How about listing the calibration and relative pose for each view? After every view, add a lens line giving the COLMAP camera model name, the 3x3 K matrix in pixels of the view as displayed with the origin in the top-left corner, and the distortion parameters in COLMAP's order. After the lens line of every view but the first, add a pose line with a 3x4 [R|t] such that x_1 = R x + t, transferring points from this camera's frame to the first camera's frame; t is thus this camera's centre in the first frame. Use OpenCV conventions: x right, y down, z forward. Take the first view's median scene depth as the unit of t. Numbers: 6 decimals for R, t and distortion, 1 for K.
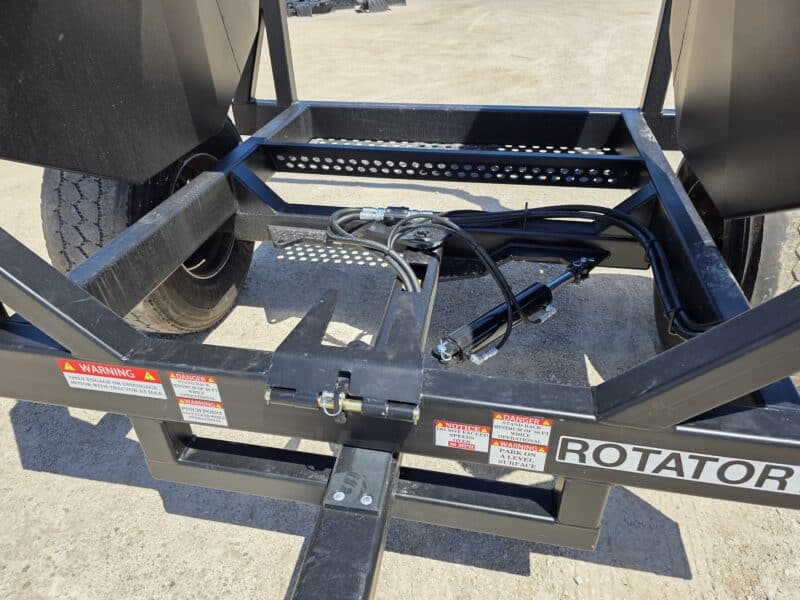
lens RADIAL K [[528.6, 0, 397.5], [0, 528.6, 290.6], [0, 0, 1]] dist [0.067339, -0.069944]
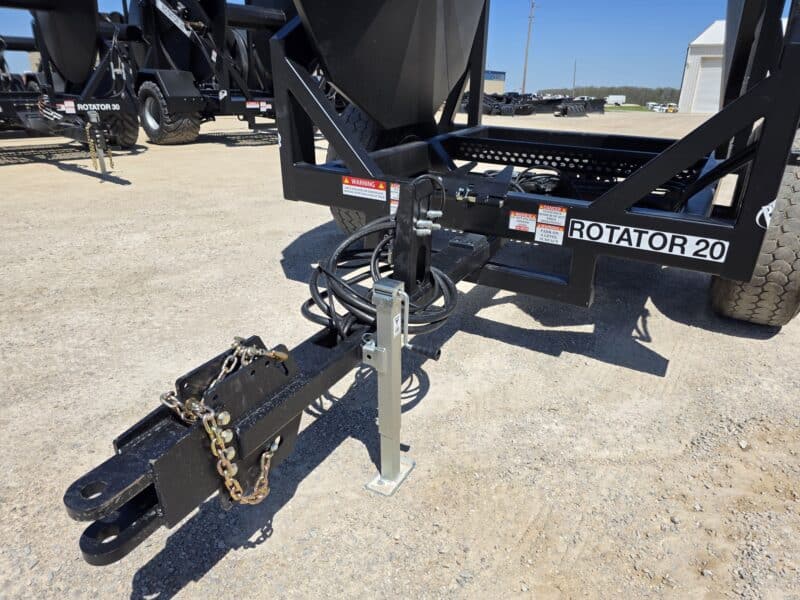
lens RADIAL K [[532.2, 0, 404.8], [0, 532.2, 299.3], [0, 0, 1]] dist [0.069705, -0.073756]
pose [[0.941109, 0.175814, -0.288797, 0.347091], [-0.219731, 0.967231, -0.127210, 0.941373], [0.256968, 0.183176, 0.948902, -1.002043]]
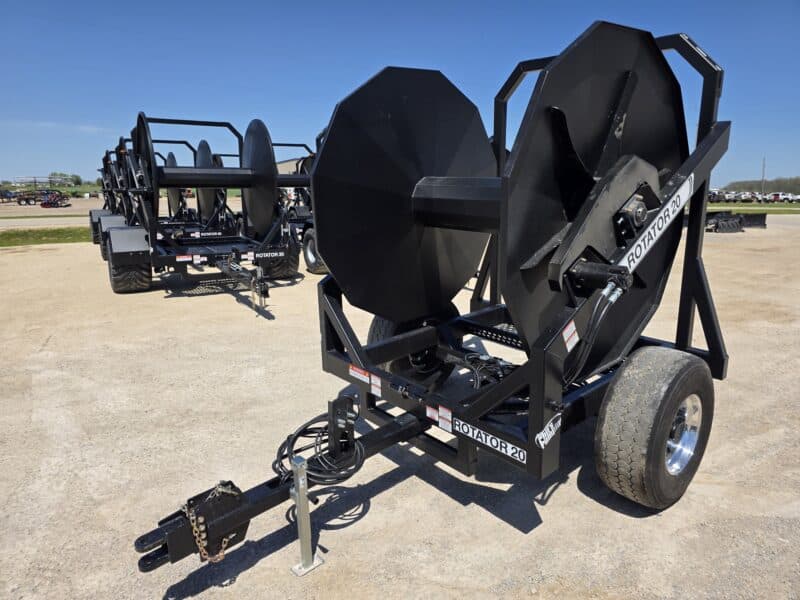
lens RADIAL K [[528.6, 0, 397.5], [0, 528.6, 290.6], [0, 0, 1]] dist [0.067339, -0.069944]
pose [[0.791927, 0.156636, -0.590184, 1.774451], [-0.338786, 0.916838, -0.211263, 0.353709], [0.508011, 0.367251, 0.779135, -1.917644]]
